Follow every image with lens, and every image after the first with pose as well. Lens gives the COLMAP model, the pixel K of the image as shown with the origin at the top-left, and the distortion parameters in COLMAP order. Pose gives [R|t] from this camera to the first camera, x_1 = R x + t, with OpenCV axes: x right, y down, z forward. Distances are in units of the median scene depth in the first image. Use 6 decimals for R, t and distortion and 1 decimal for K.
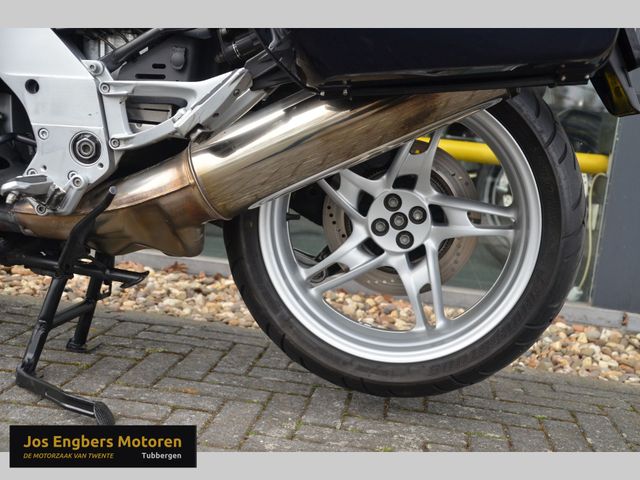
lens RADIAL K [[788.9, 0, 320.0], [0, 788.9, 240.0], [0, 0, 1]] dist [0.080269, 0.014727]
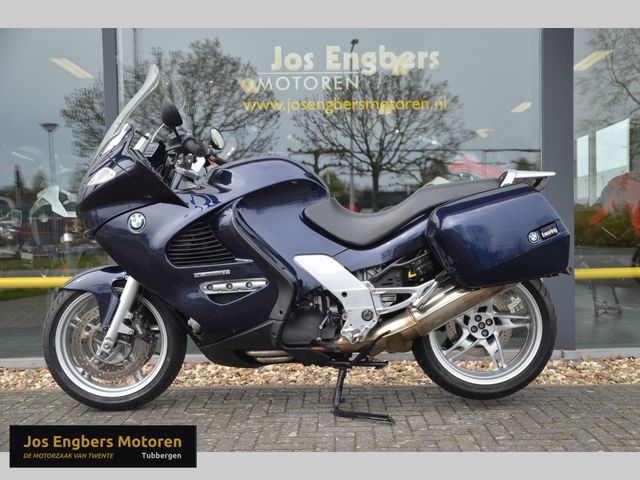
lens RADIAL K [[687.2, 0, 320.0], [0, 687.2, 240.0], [0, 0, 1]] dist [-0.000715, 0.021911]
pose [[0.987420, -0.122613, 0.099837, -0.580275], [0.133331, 0.985071, -0.108894, -0.122066], [-0.084995, 0.120836, 0.989027, -1.100267]]
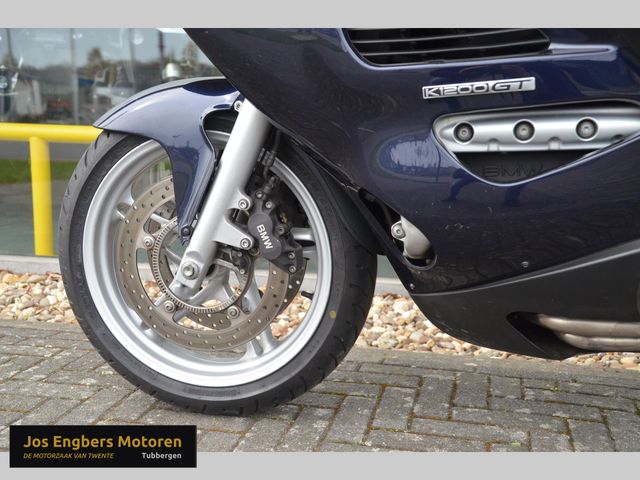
lens RADIAL K [[749.3, 0, 320.0], [0, 749.3, 240.0], [0, 0, 1]] dist [0.054349, 0.024342]
pose [[0.989610, -0.069258, -0.125995, -0.767969], [0.072255, 0.997198, 0.019364, -0.165279], [0.124301, -0.028267, 0.991842, 0.158609]]
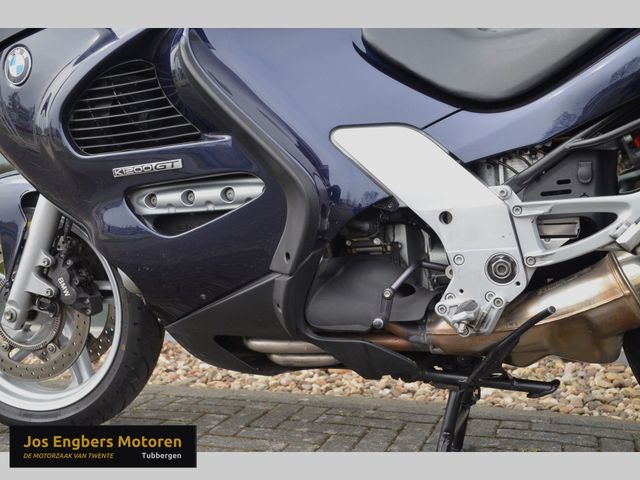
lens RADIAL K [[747.9, 0, 320.0], [0, 747.9, 240.0], [0, 0, 1]] dist [0.027002, 0.051383]
pose [[0.969511, -0.115901, -0.215907, -0.281485], [0.097257, 0.990706, -0.095098, -0.075384], [0.224923, 0.071200, 0.971772, -0.010502]]
